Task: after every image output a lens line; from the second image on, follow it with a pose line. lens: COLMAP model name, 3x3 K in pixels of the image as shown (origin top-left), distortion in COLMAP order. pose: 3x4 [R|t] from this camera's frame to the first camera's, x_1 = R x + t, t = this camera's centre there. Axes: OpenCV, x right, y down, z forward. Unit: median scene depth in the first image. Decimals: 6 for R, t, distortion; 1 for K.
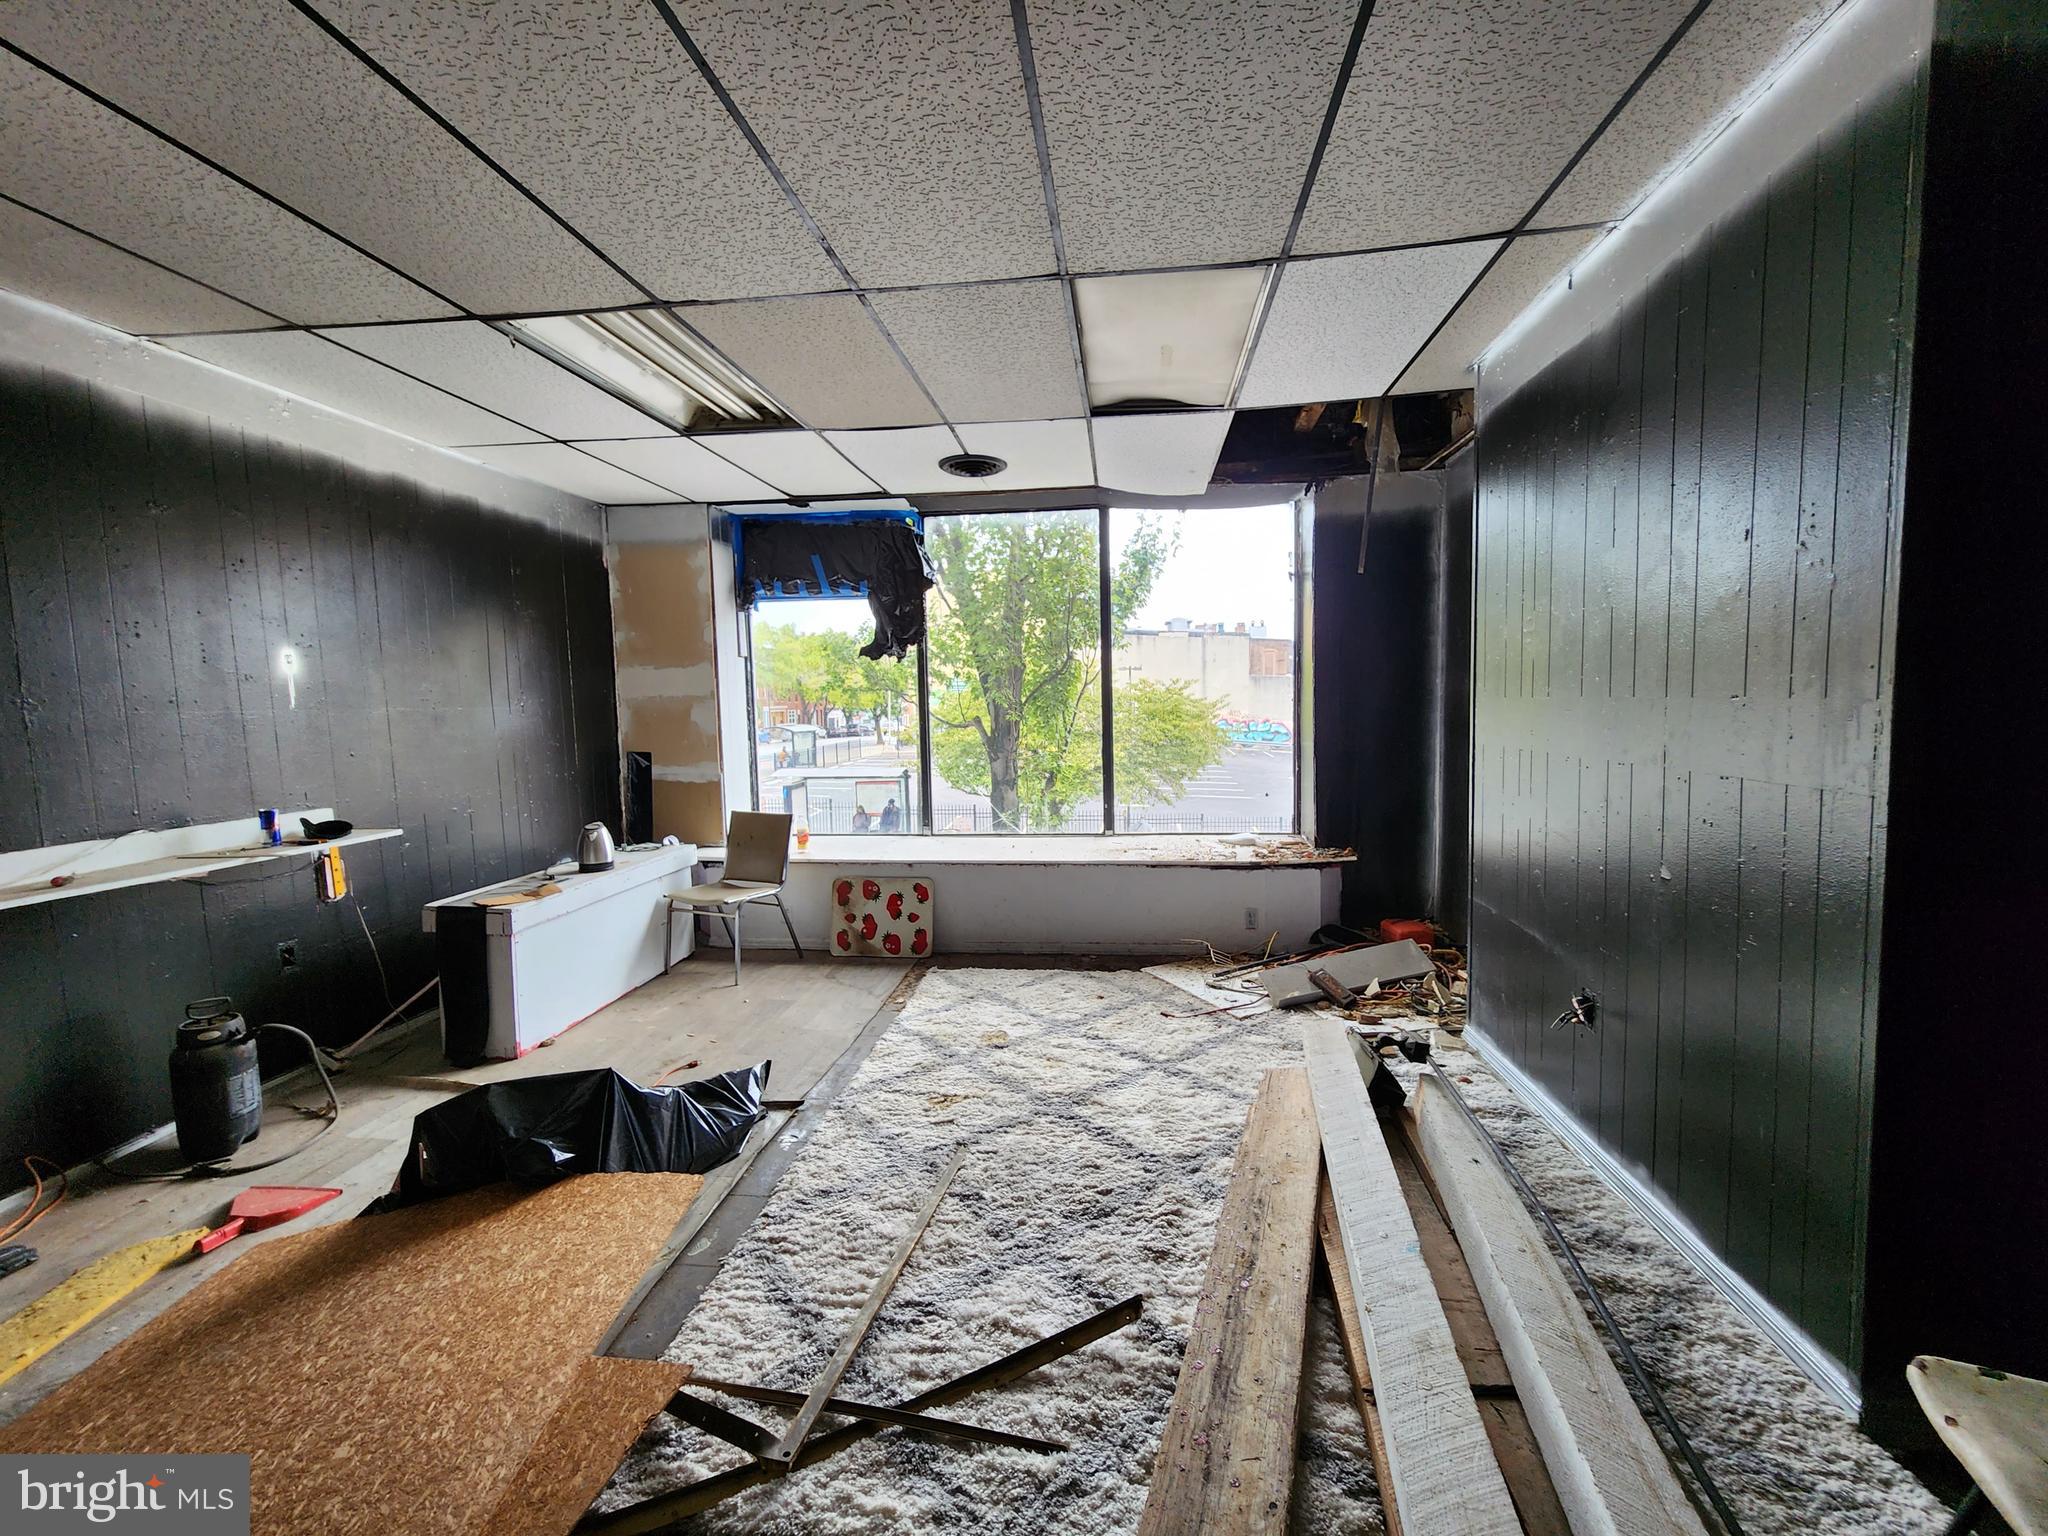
lens RADIAL K [[832.5, 0, 1039.9], [0, 832.5, 773.6], [0, 0, 1]] dist [0.001672, -0.000086]
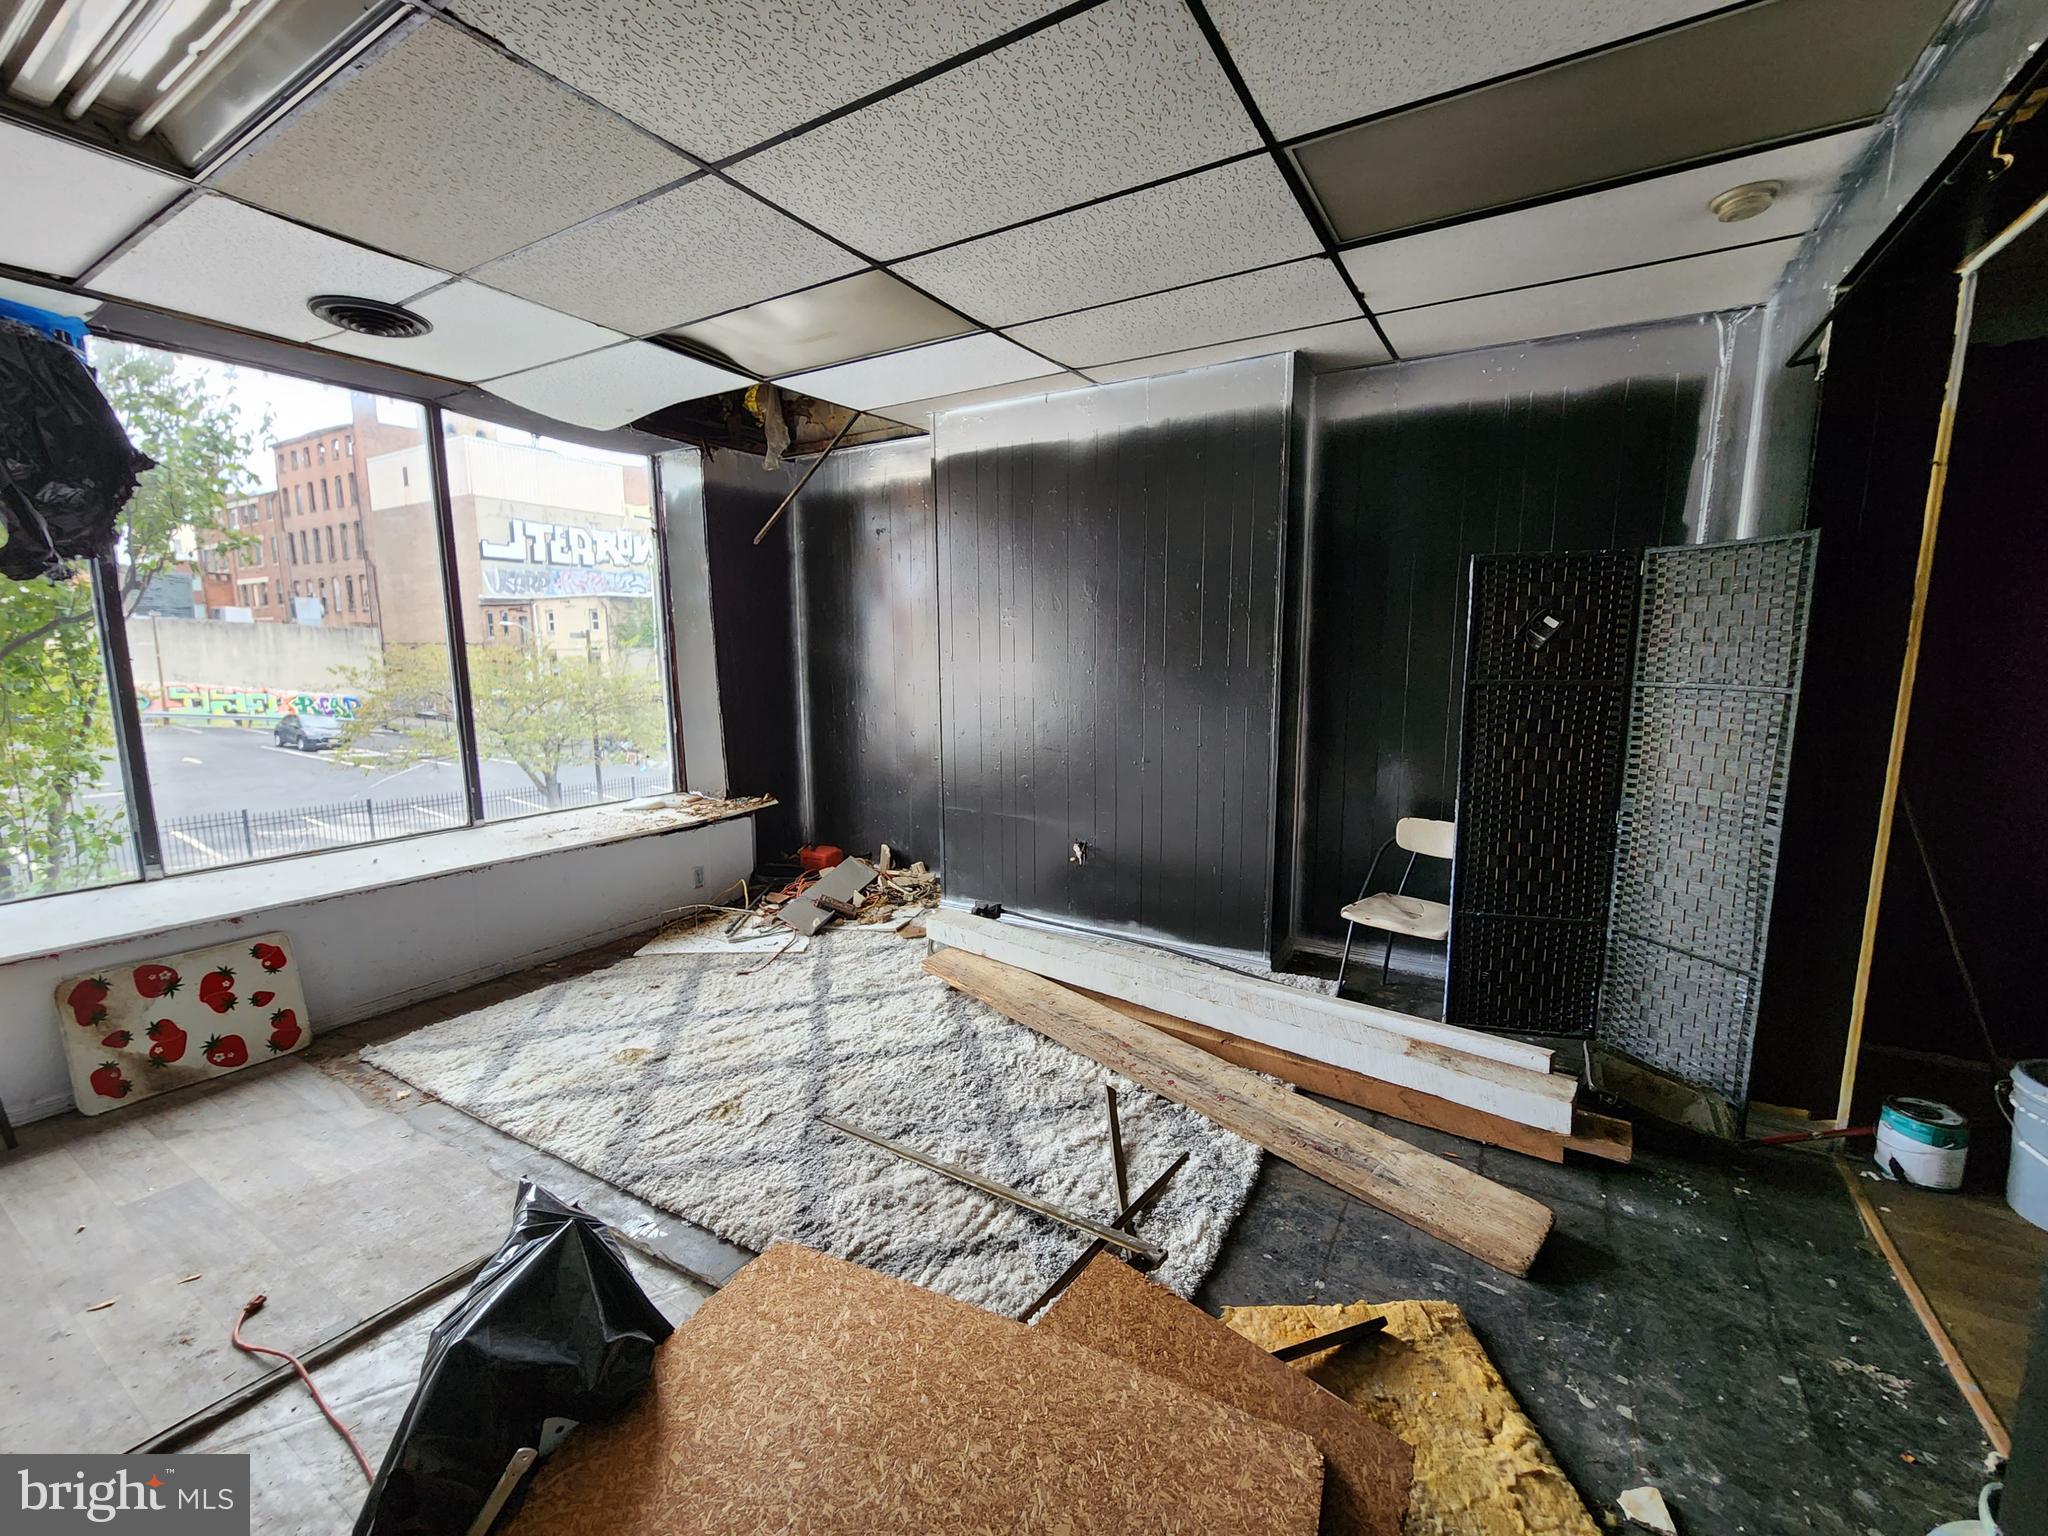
lens RADIAL K [[832.5, 0, 1039.9], [0, 832.5, 773.6], [0, 0, 1]] dist [0.001672, -0.000086]
pose [[0.420571, -0.114606, 0.899992, -0.534331], [0.064901, 0.993248, 0.096153, -0.024502], [-0.904935, 0.017971, 0.425170, 0.216974]]
